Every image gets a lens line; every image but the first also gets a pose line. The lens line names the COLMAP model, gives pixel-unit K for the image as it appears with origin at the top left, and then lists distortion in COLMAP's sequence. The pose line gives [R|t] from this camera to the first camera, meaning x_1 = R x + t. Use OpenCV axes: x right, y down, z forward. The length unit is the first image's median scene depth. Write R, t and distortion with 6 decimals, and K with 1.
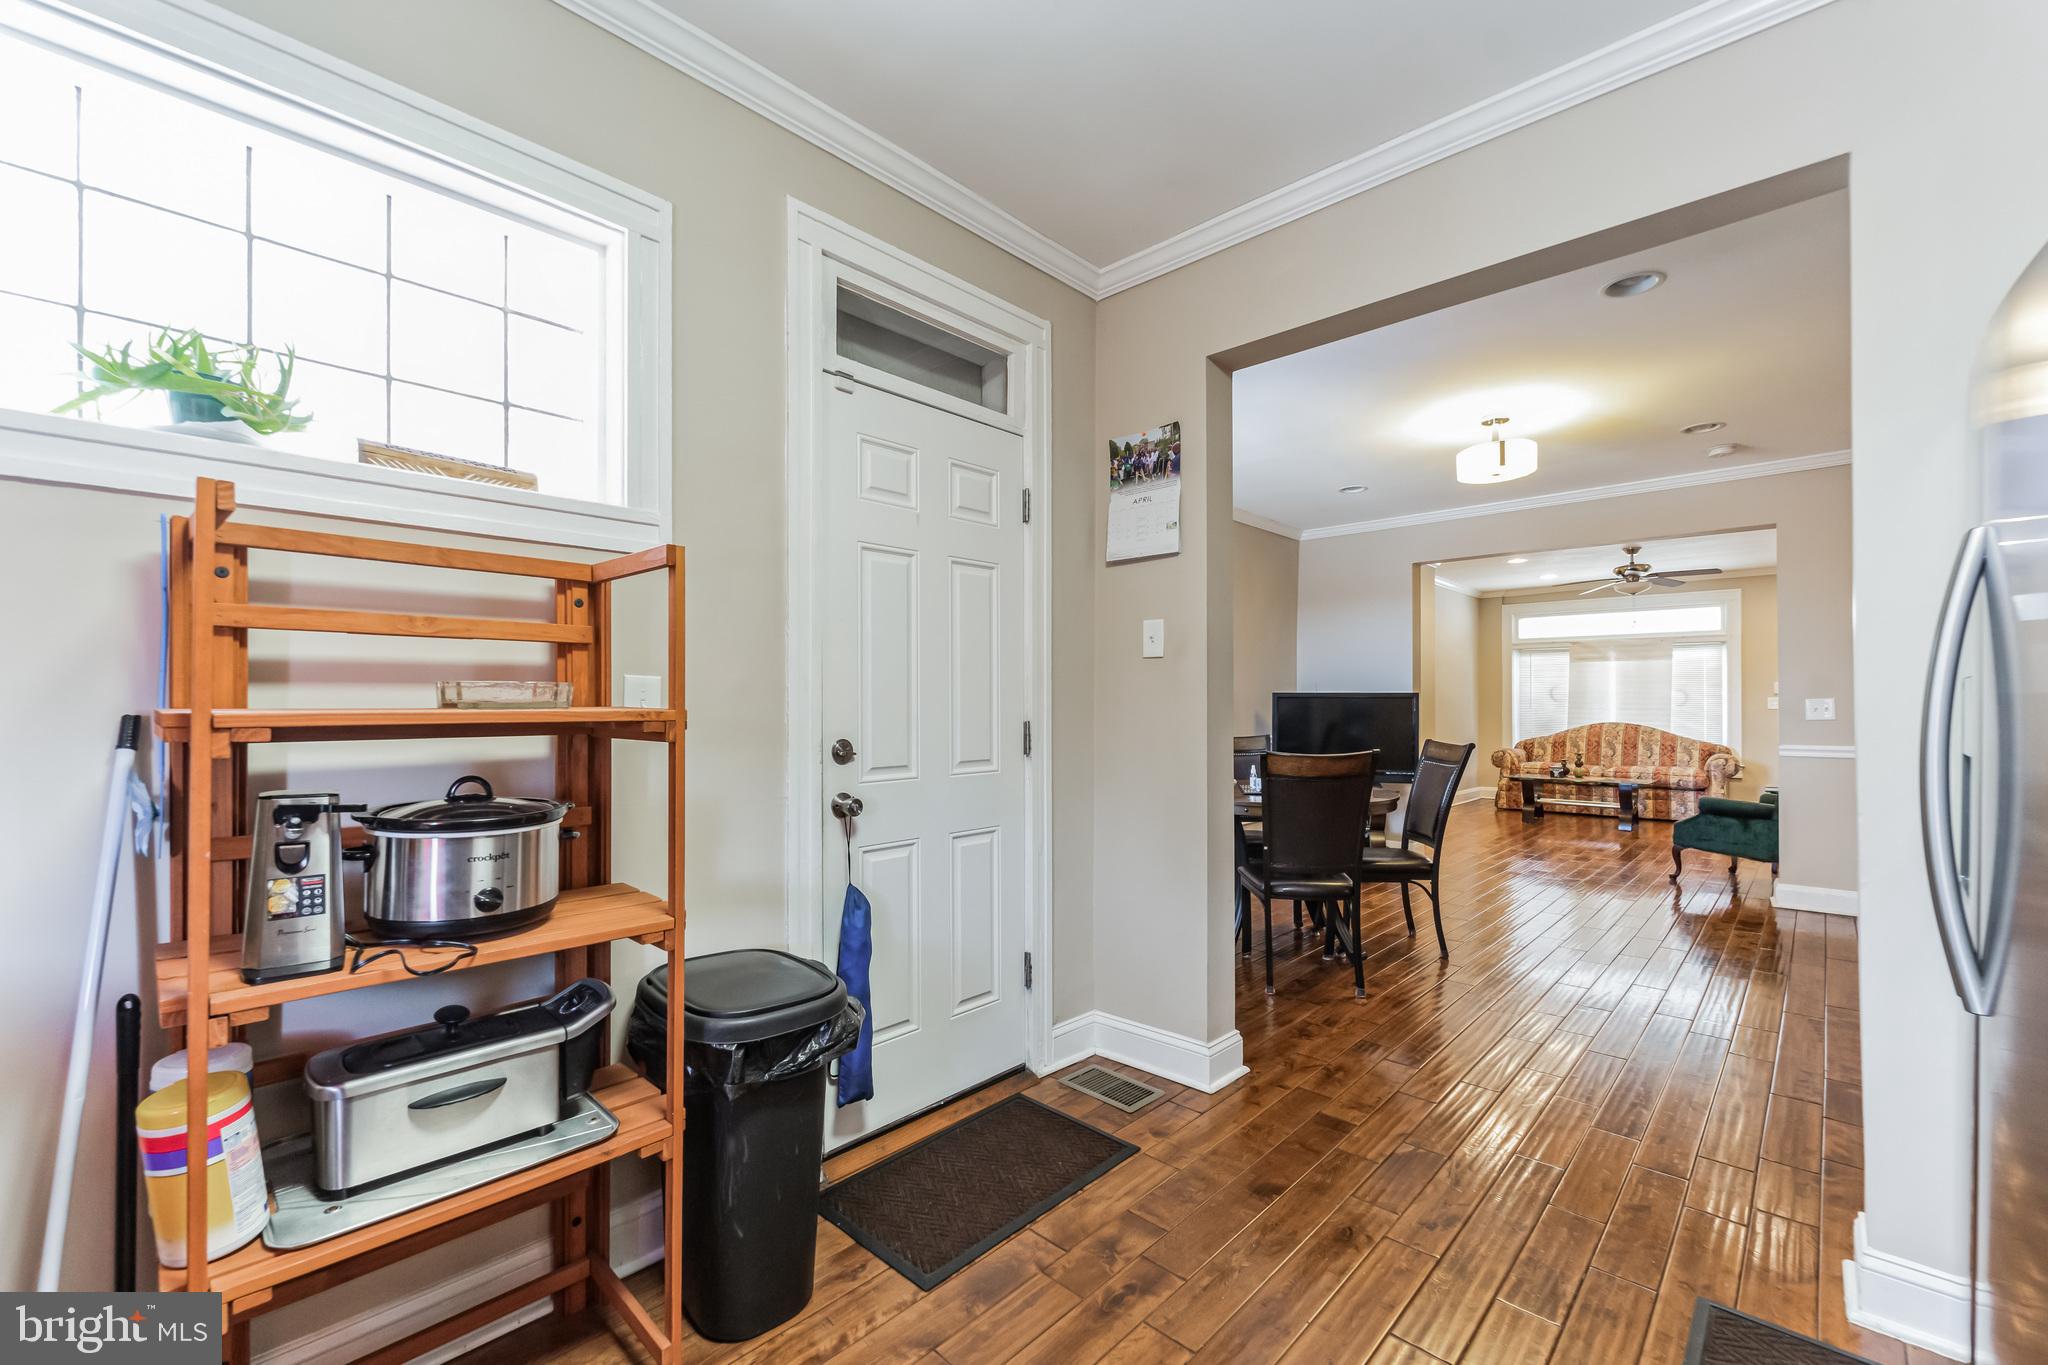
lens RADIAL K [[848.9, 0, 1009.1], [0, 848.9, 707.2], [0, 0, 1]] dist [-0.004001, -0.003222]
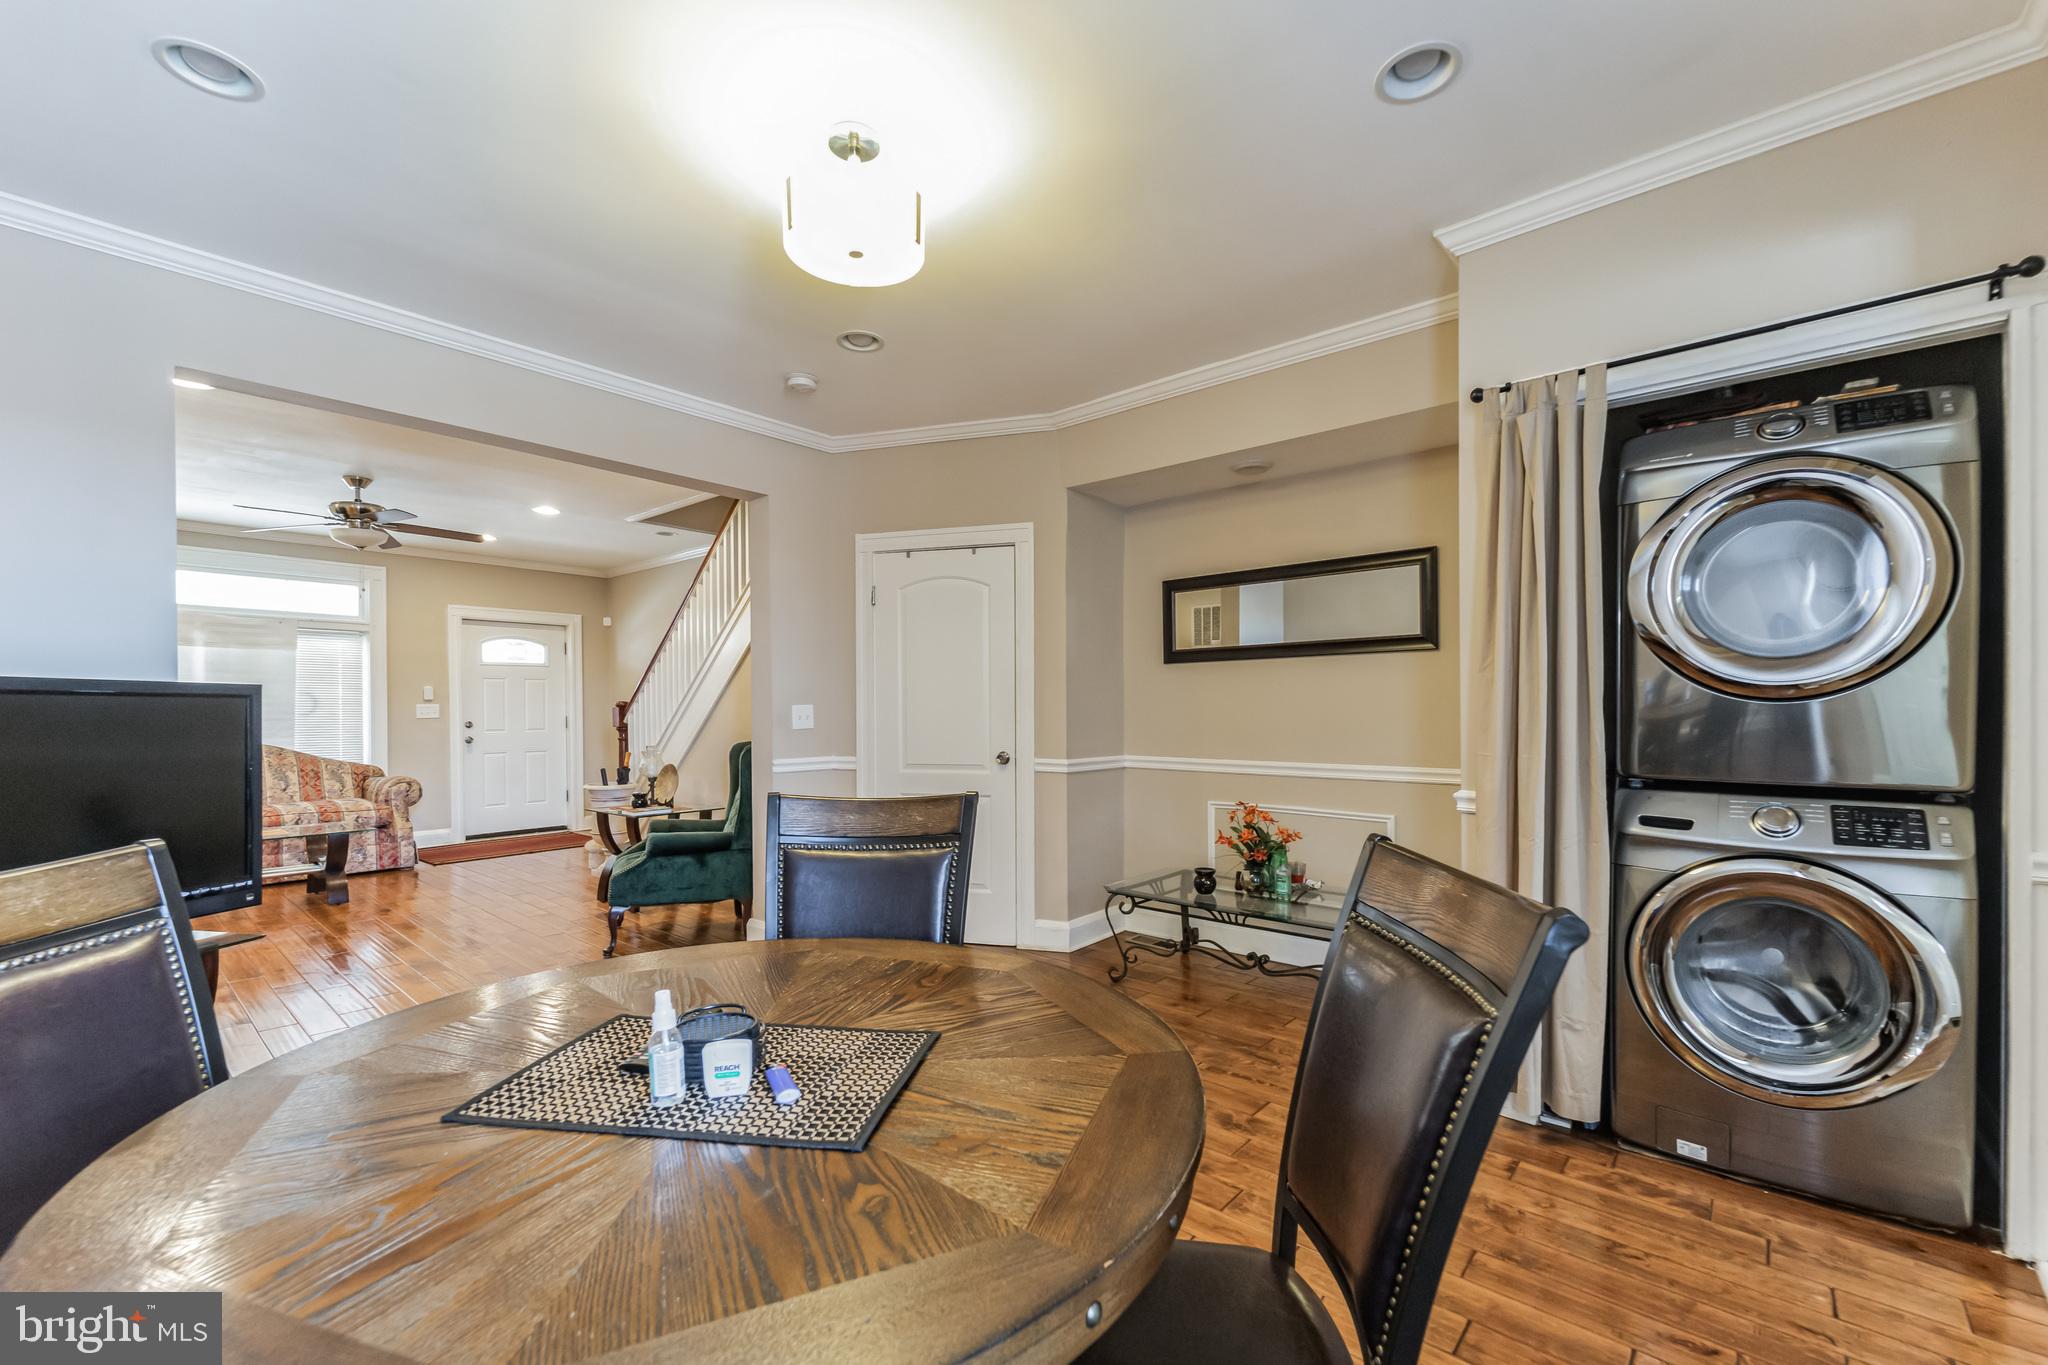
lens RADIAL K [[848.9, 0, 1060.4], [0, 848.9, 716.9], [0, 0, 1]] dist [-0.004001, -0.003222]
pose [[-0.079643, -0.008217, 0.996790, 0.024568], [0.007365, 0.999934, 0.008832, -0.001668], [-0.996796, 0.008045, -0.079577, 0.417044]]
